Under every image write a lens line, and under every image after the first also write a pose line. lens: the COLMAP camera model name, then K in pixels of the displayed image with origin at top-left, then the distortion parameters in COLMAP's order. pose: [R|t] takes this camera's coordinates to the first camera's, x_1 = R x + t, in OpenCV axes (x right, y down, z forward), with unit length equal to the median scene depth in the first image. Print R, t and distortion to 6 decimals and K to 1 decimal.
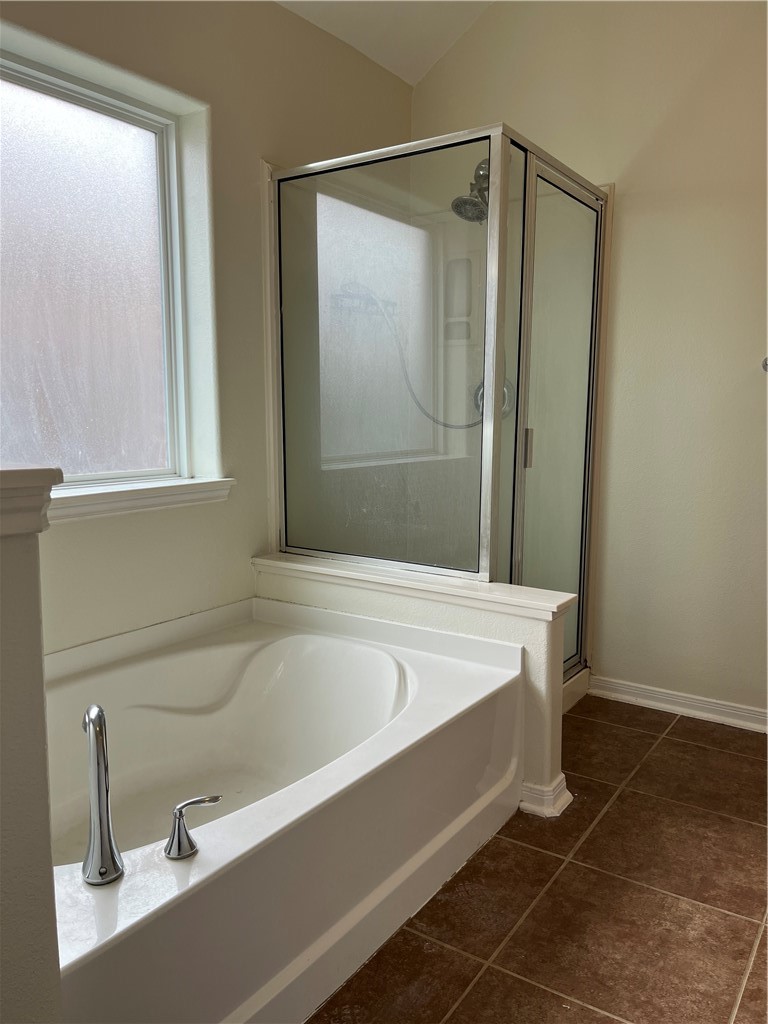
lens RADIAL K [[771.7, 0, 375.3], [0, 771.7, 514.9], [0, 0, 1]] dist [0.044408, -0.080454]
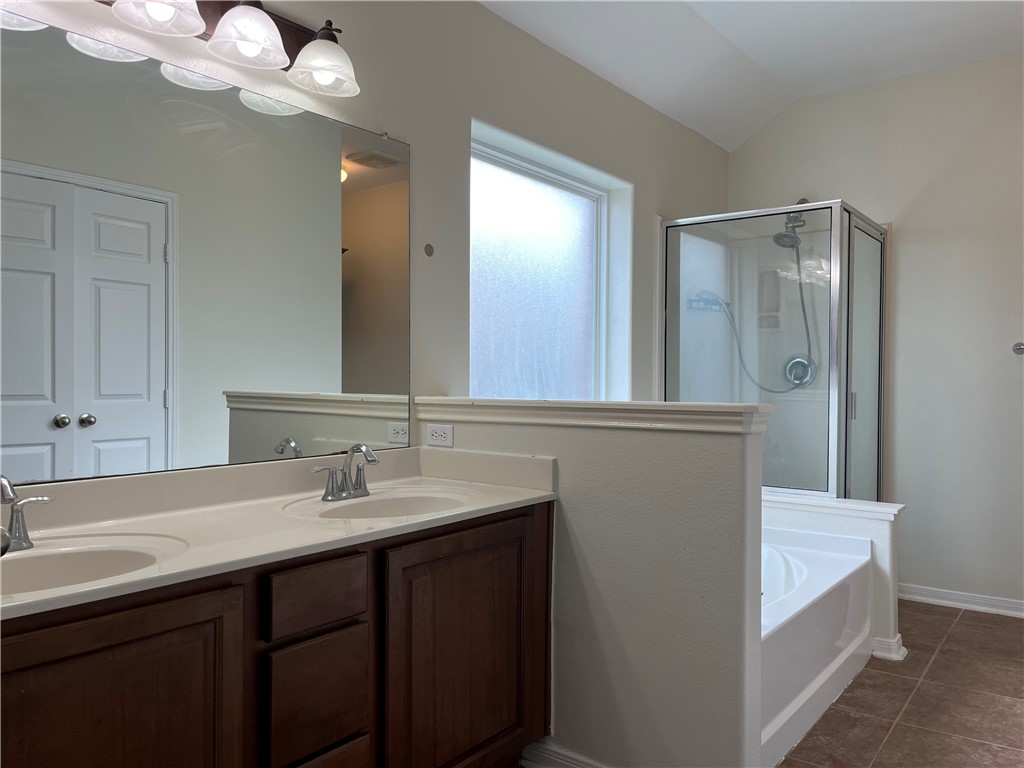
lens RADIAL K [[771.7, 0, 513.6], [0, 771.7, 378.5], [0, 0, 1]] dist [0.044408, -0.080454]
pose [[0.999016, -0.000008, -0.044341, -0.415525], [-0.006103, 0.990461, -0.137658, 0.073602], [0.043919, 0.137794, 0.989487, -0.519109]]
